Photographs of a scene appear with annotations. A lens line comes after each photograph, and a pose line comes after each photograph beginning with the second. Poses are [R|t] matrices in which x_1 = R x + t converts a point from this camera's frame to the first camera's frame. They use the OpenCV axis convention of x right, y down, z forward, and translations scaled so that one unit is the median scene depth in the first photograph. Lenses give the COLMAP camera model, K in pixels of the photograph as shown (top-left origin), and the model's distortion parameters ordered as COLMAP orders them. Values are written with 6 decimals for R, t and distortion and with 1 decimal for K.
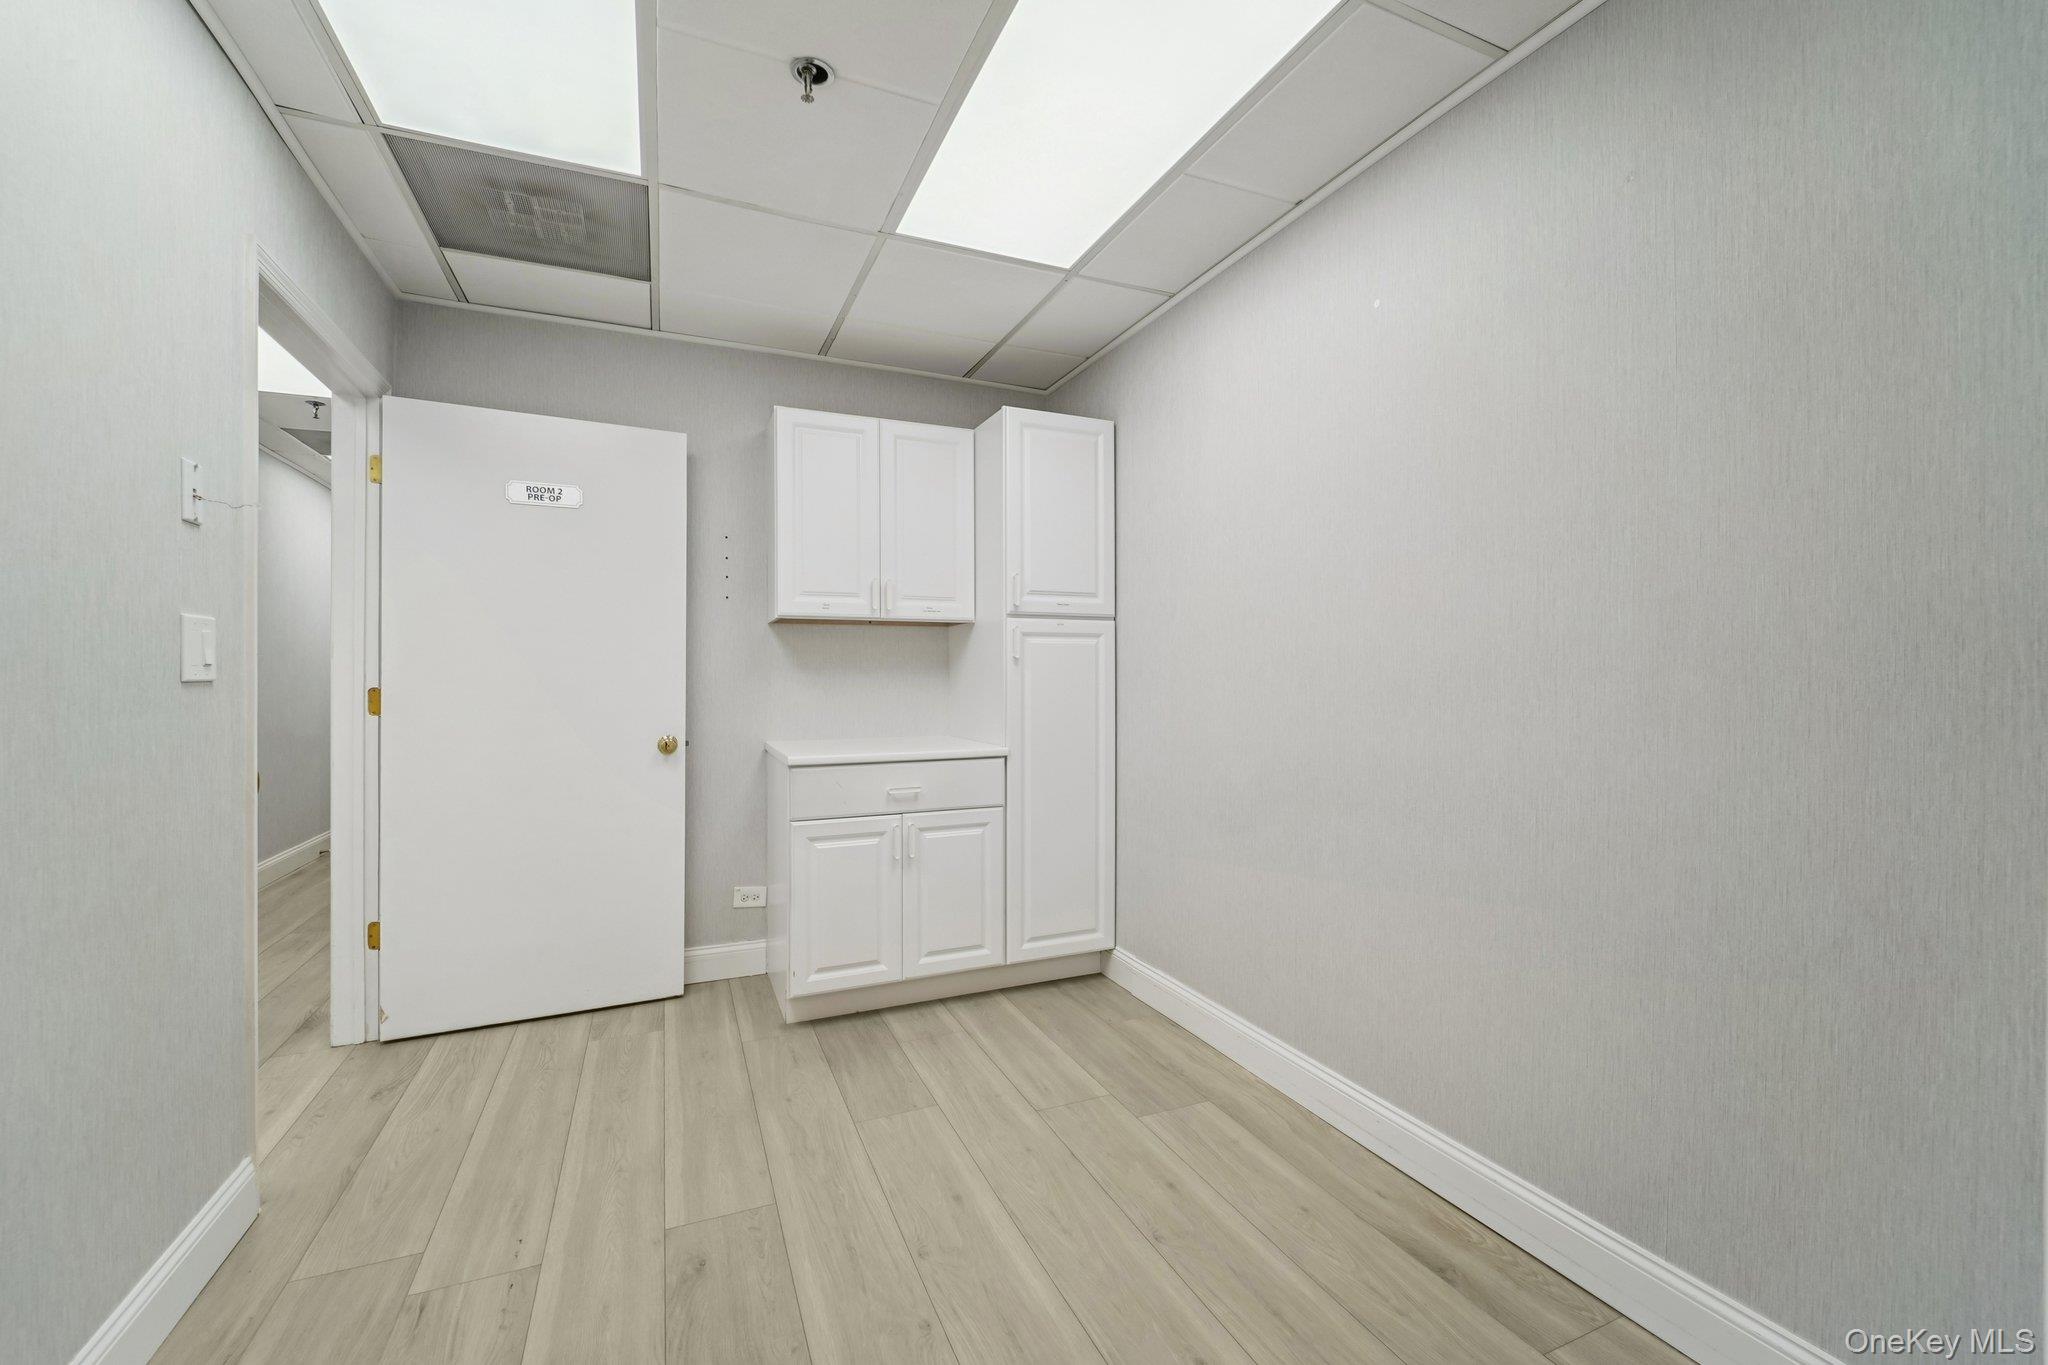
lens RADIAL K [[852.8, 0, 1019.4], [0, 852.8, 679.0], [0, 0, 1]] dist [-0.022317, 0.000496]
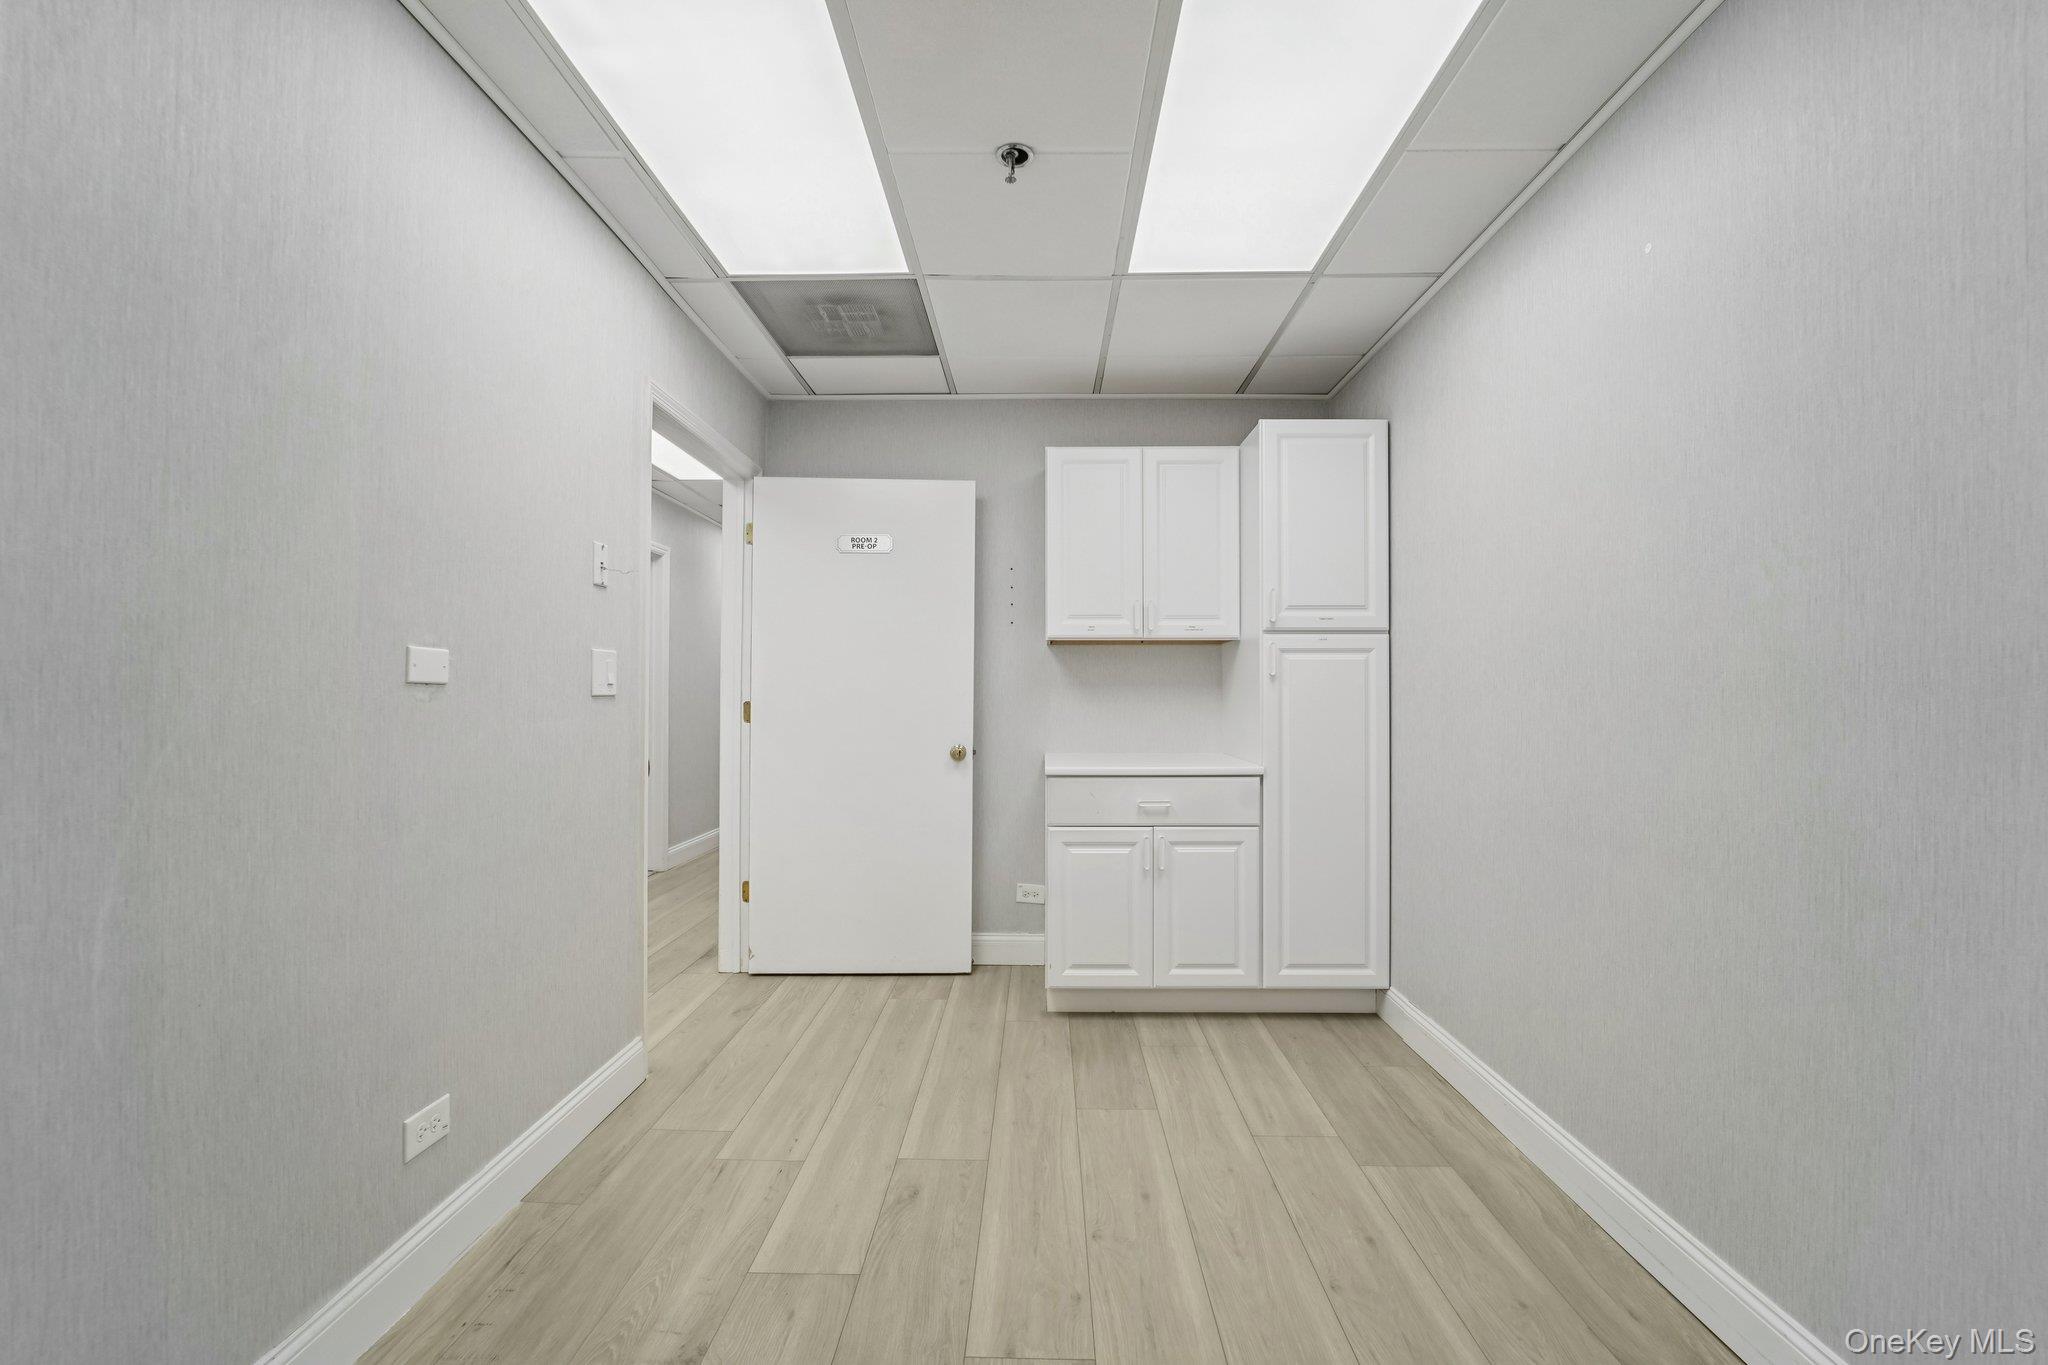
lens RADIAL K [[840.2, 0, 999.5], [0, 840.2, 689.6], [0, 0, 1]] dist [-0.032648, -0.000069]
pose [[0.900438, 0.000445, -0.434984, 0.144961], [-0.004023, 0.999965, -0.007306, 0.000135], [0.434966, 0.008329, 0.900409, 0.000913]]
